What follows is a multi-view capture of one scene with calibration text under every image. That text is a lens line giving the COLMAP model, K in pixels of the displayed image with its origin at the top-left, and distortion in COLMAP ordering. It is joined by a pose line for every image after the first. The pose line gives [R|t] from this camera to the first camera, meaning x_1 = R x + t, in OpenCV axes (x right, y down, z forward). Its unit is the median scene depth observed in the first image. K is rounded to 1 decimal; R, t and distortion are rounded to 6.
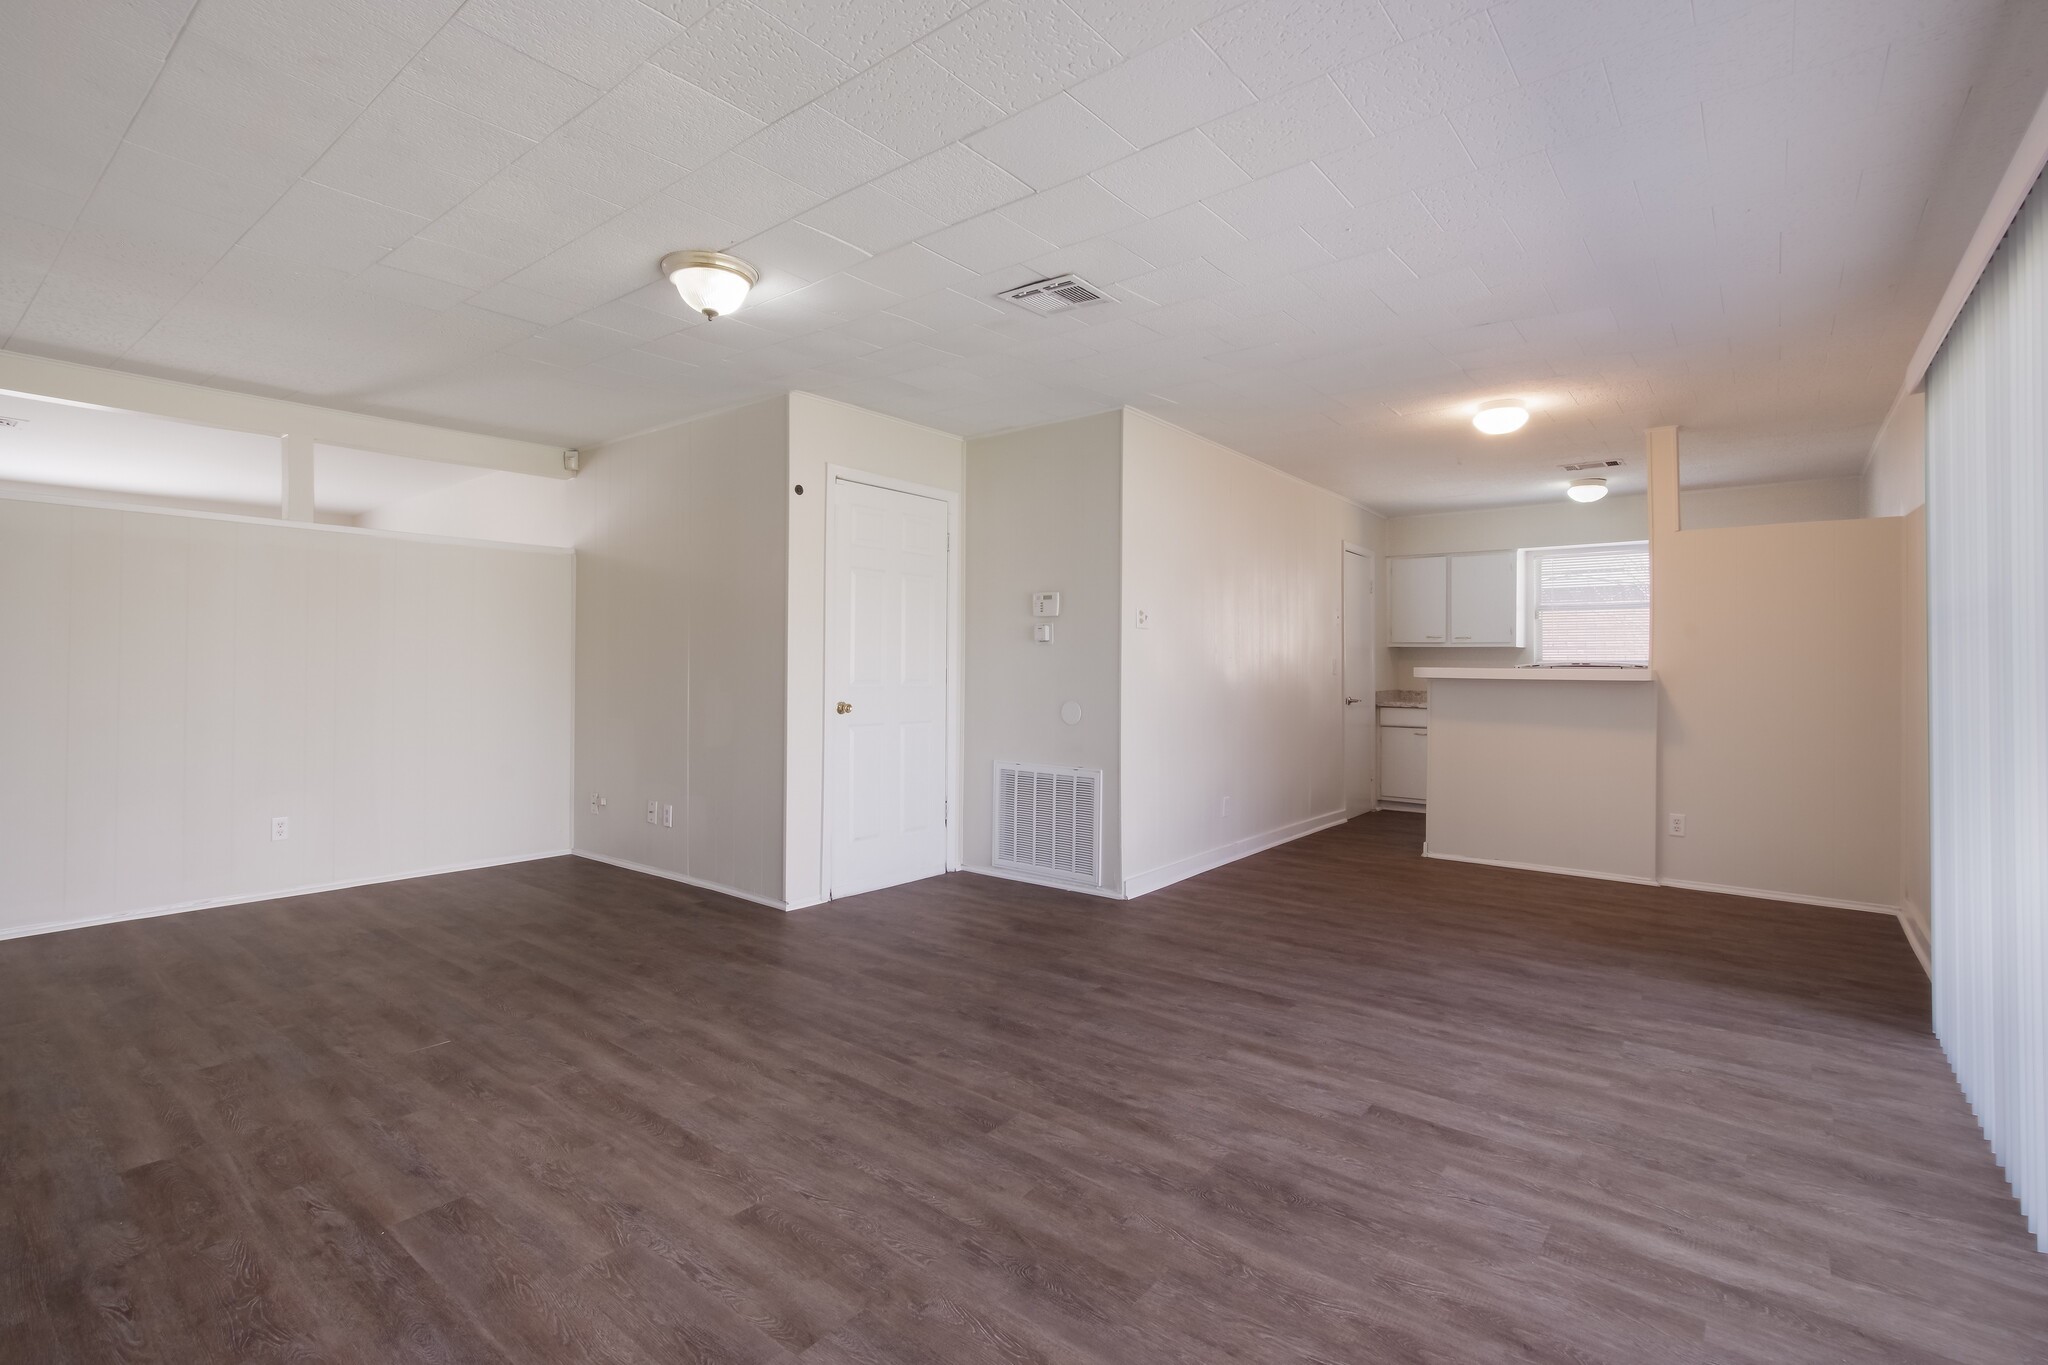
lens RADIAL K [[959.2, 0, 1014.5], [0, 959.2, 660.6], [0, 0, 1]] dist [-0.010873, 0.001483]
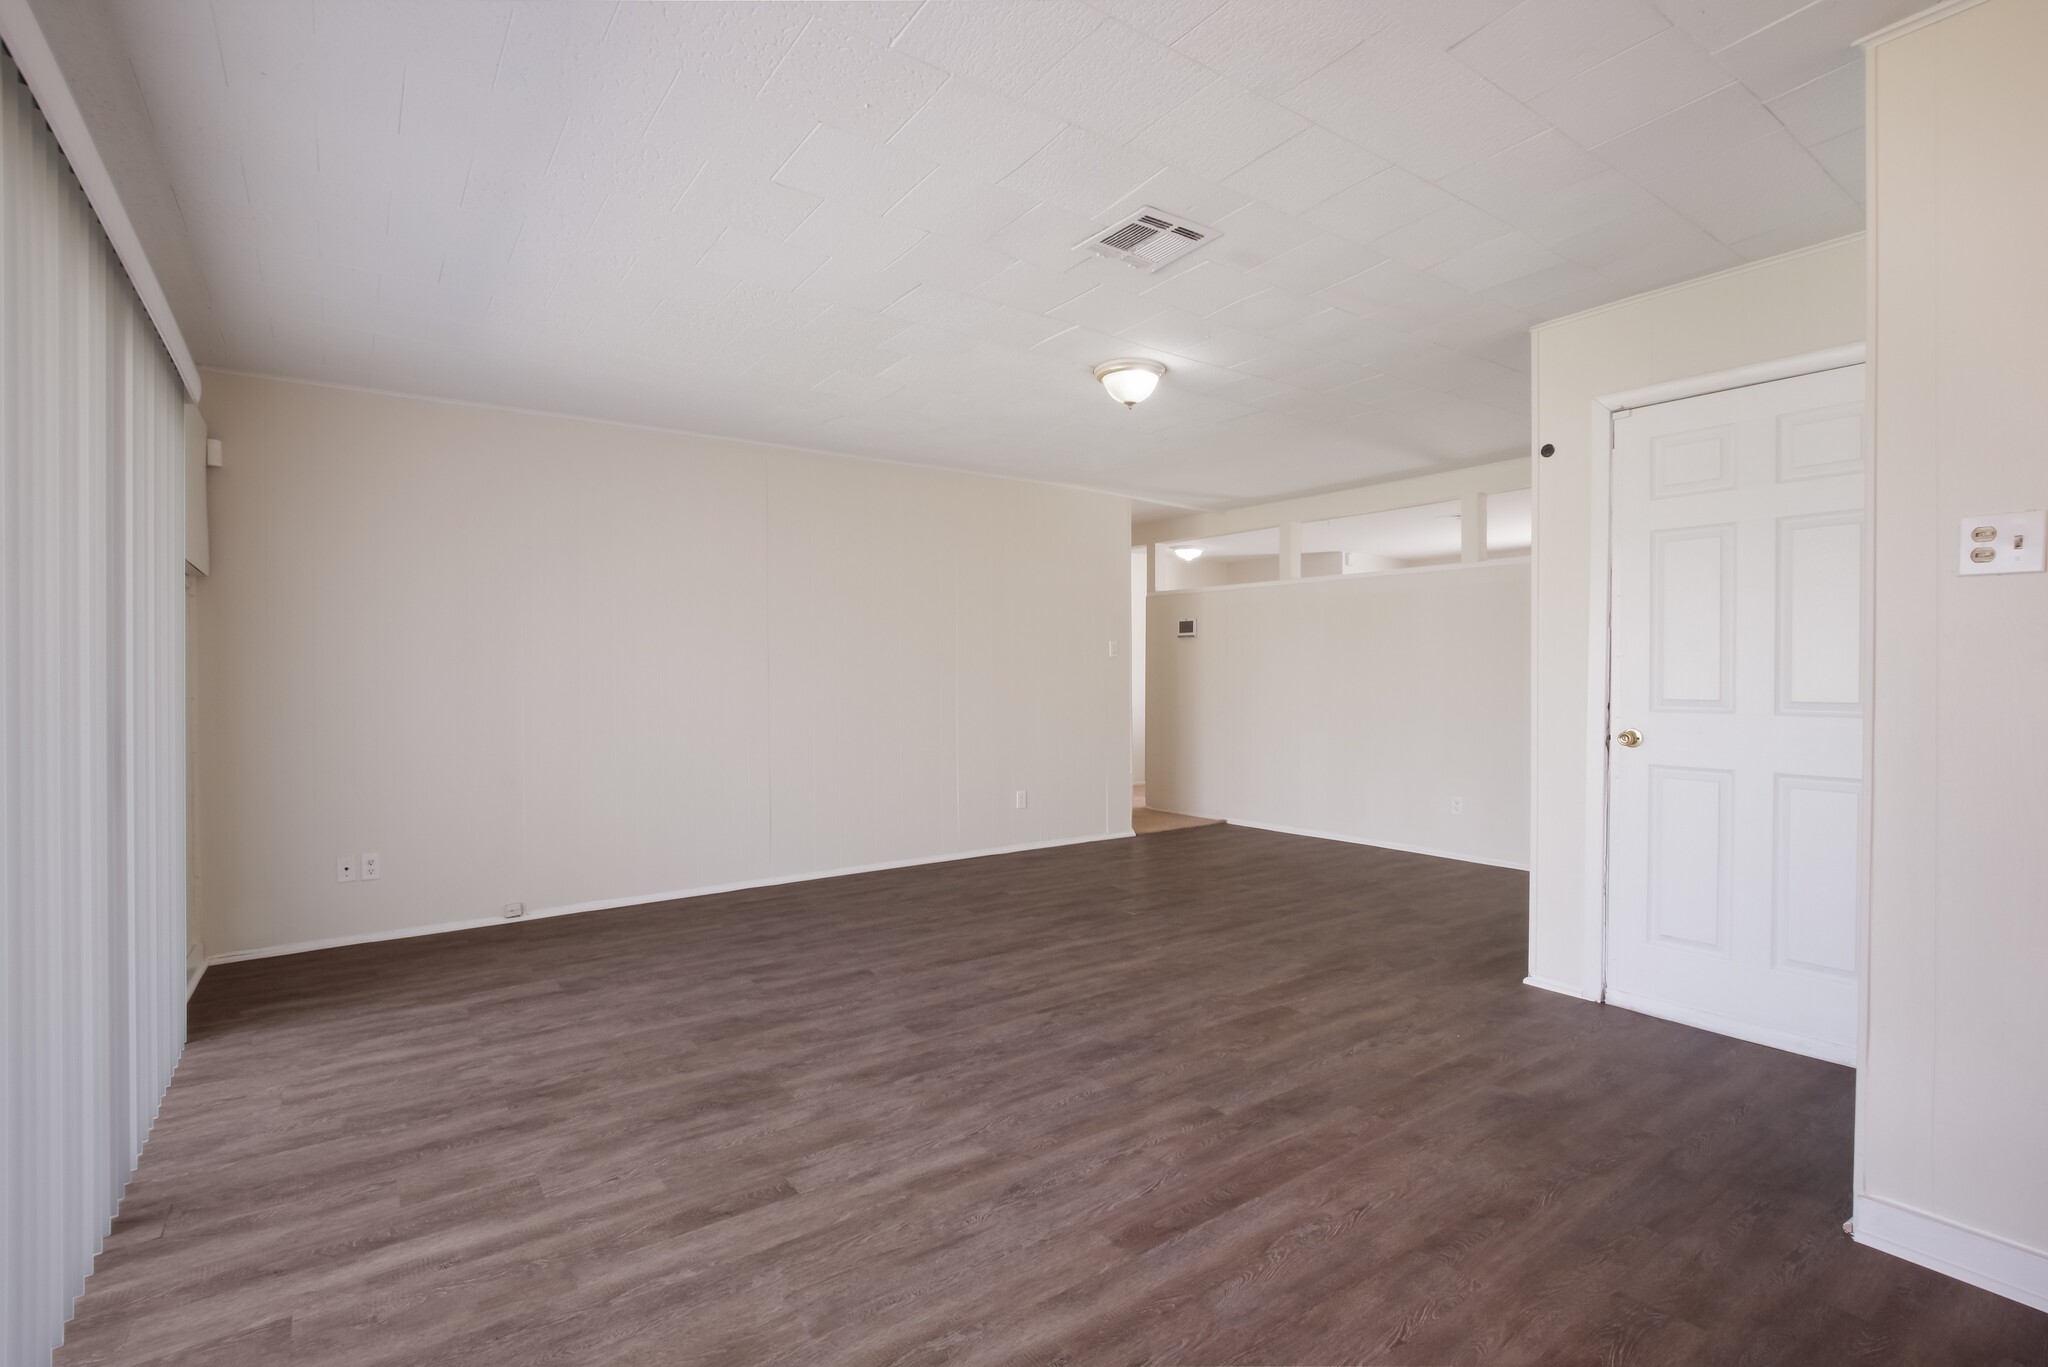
lens RADIAL K [[959.2, 0, 1019.9], [0, 959.2, 694.1], [0, 0, 1]] dist [-0.010873, 0.001483]
pose [[-0.279604, 0.014128, -0.960011, 1.199875], [0.009062, 0.999886, 0.012076, 0.009274], [0.960073, -0.005323, -0.279700, 1.514563]]
